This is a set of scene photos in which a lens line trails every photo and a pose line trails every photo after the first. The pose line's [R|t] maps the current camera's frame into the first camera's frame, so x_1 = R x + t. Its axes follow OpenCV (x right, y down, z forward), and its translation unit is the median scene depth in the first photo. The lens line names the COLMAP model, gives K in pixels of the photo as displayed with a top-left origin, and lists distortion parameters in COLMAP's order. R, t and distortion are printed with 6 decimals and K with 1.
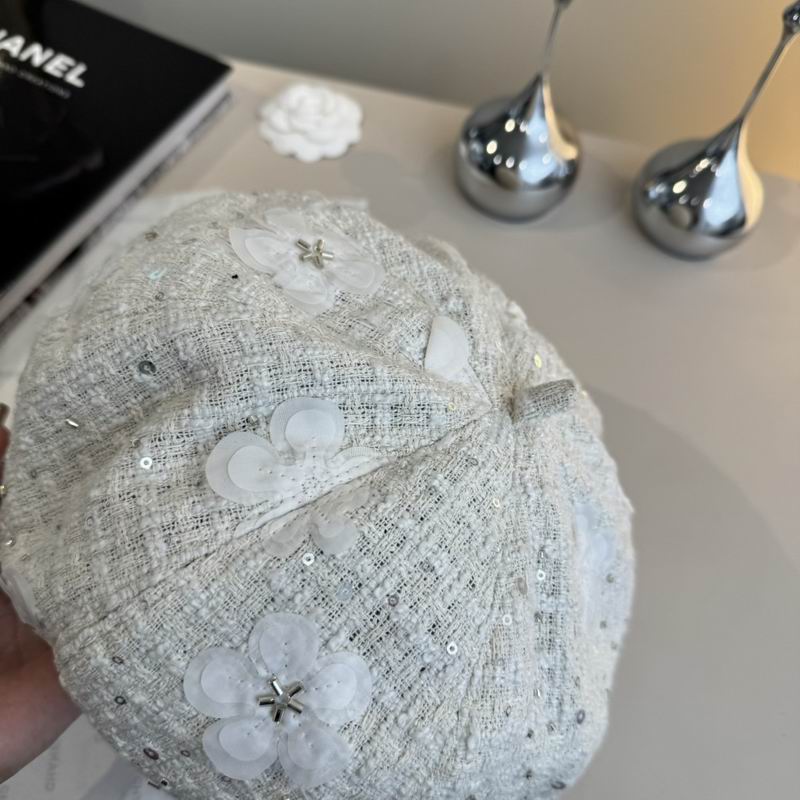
lens RADIAL K [[751.8, 0, 402.6], [0, 751.8, 408.8], [0, 0, 1]] dist [-0.075615, 0.034977]
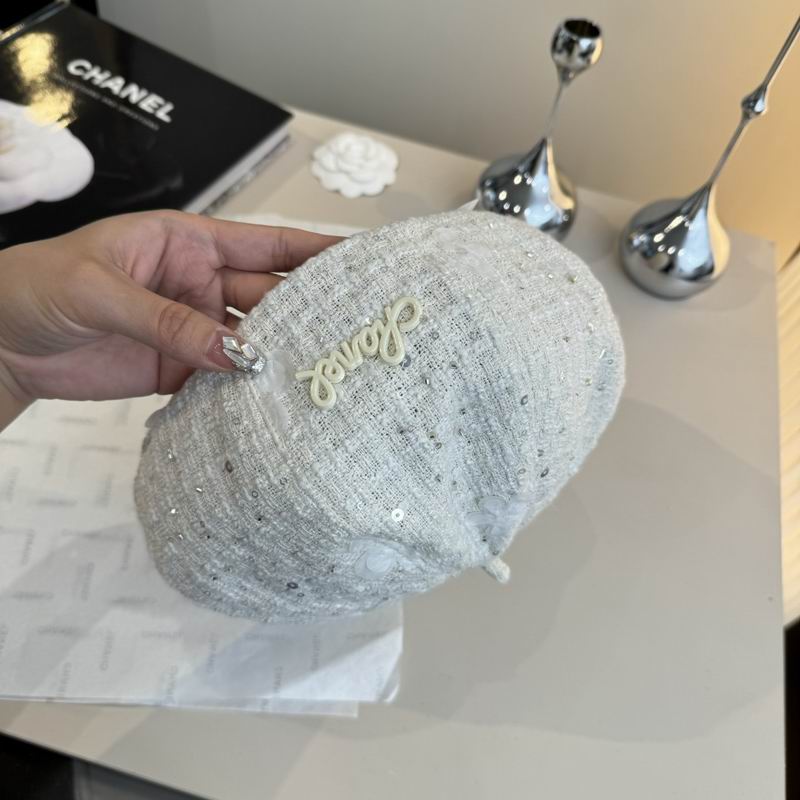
lens RADIAL K [[722.3, 0, 404.1], [0, 722.3, 396.8], [0, 0, 1]] dist [0.001086, -0.080751]
pose [[0.997008, 0.073289, -0.024573, 0.013176], [-0.074715, 0.995197, -0.063255, 0.059028], [0.019819, 0.064902, 0.997695, -0.147292]]
